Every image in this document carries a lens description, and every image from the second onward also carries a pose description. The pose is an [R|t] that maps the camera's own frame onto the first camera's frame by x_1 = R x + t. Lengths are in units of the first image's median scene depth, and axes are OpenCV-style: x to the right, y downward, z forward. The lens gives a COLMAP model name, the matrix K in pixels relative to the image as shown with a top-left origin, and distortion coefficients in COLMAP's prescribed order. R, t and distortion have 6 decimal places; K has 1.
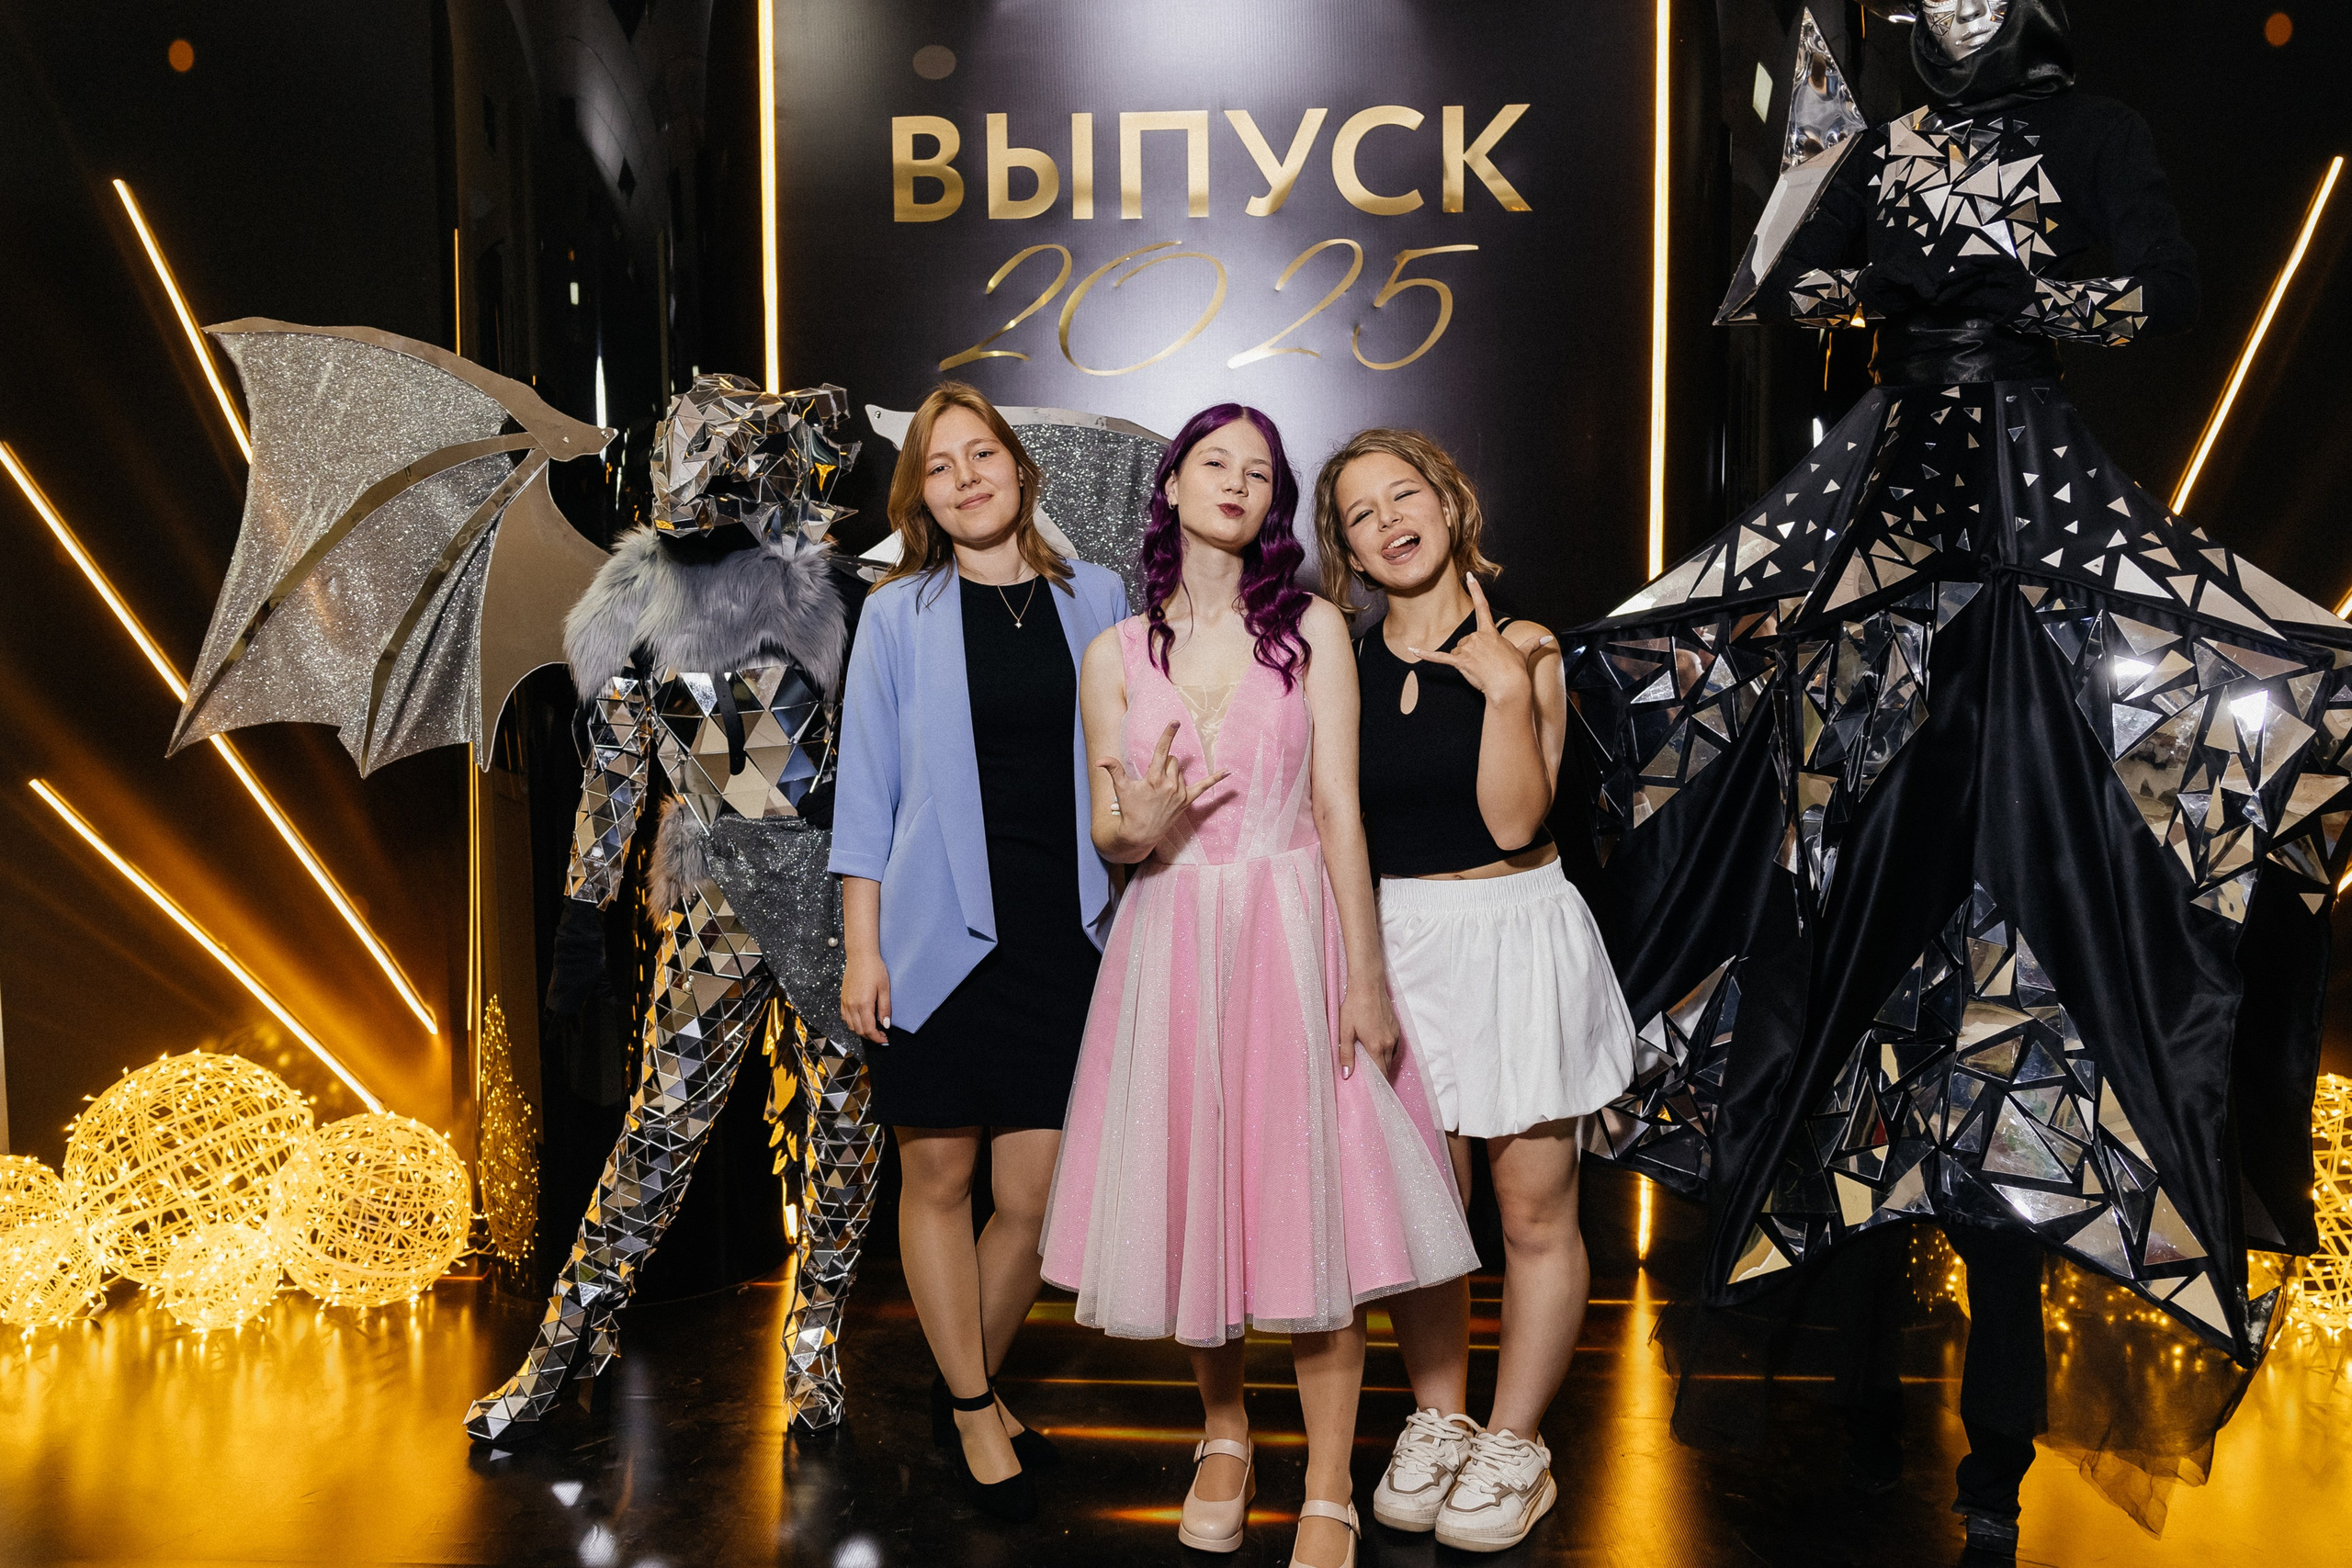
lens RADIAL K [[1895.6, 0, 1226.0], [0, 1895.6, 780.4], [0, 0, 1]] dist [-0.034210, 0.051879]
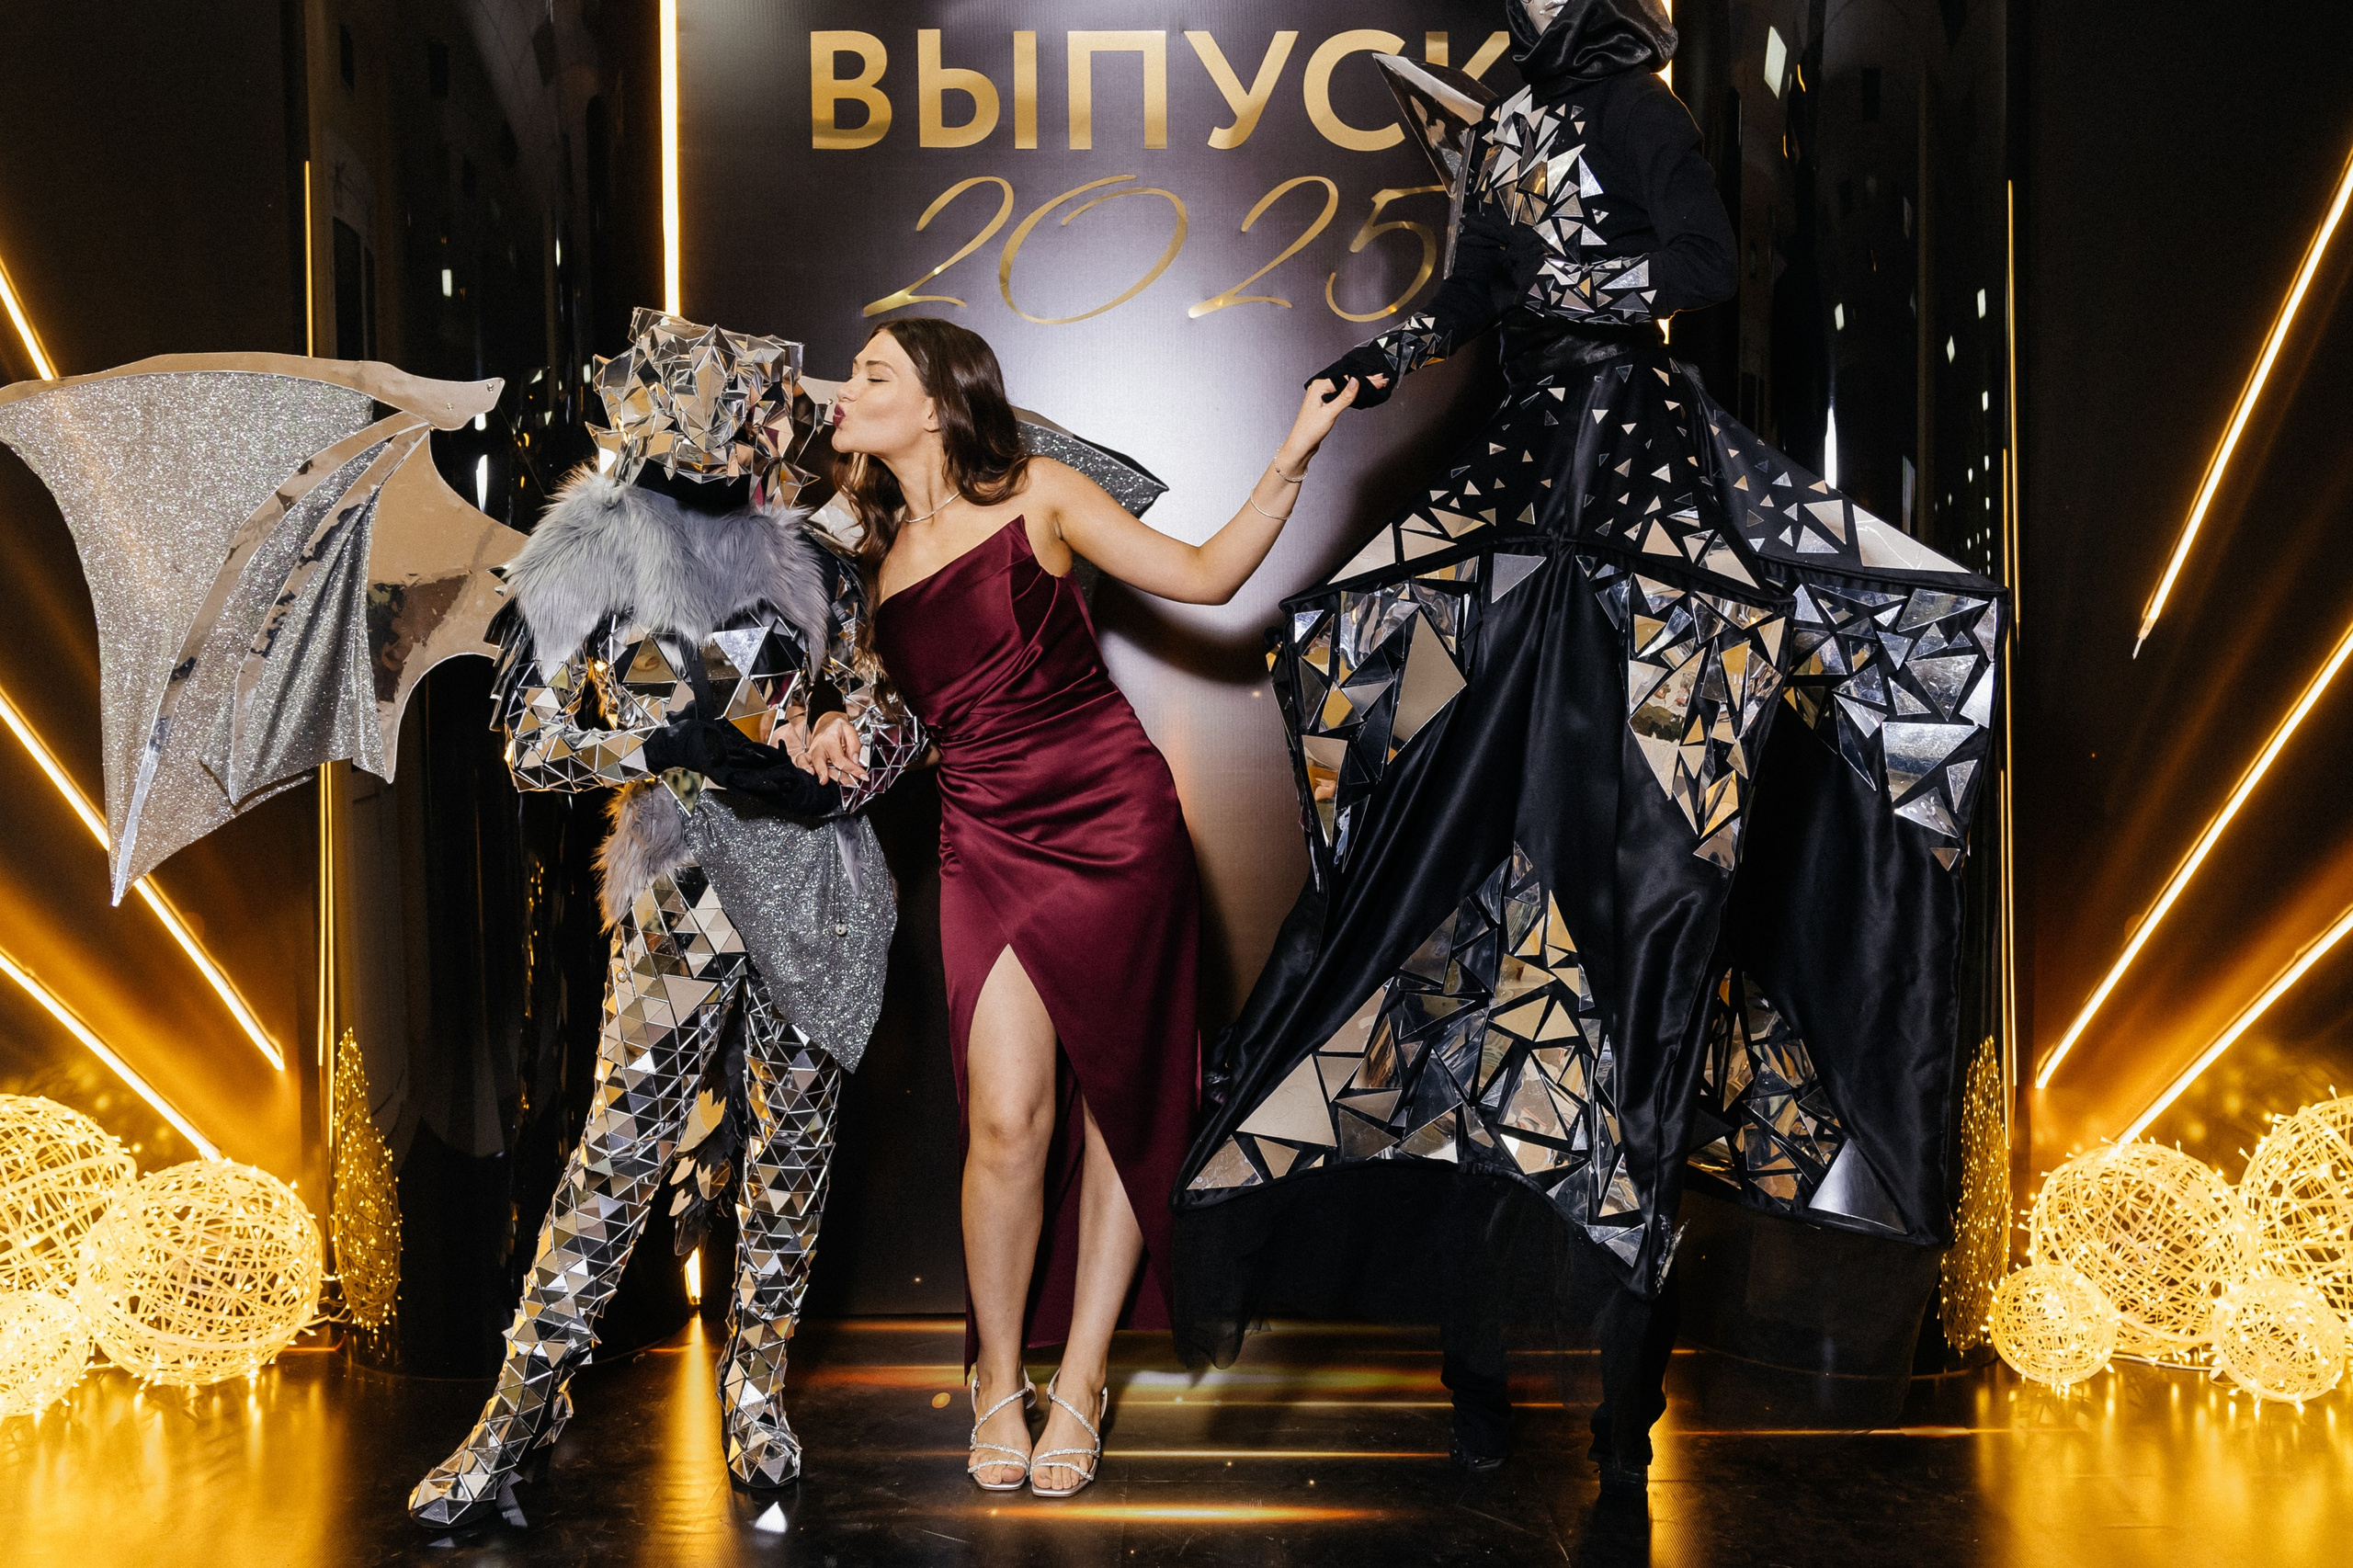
lens RADIAL K [[1896.6, 0, 1244.4], [0, 1896.6, 832.5], [0, 0, 1]] dist [-0.034210, 0.051879]
pose [[0.998198, -0.002568, 0.059959, -0.027557], [0.002880, 0.999983, -0.005110, 0.031683], [-0.059945, 0.005274, 0.998188, 0.106172]]
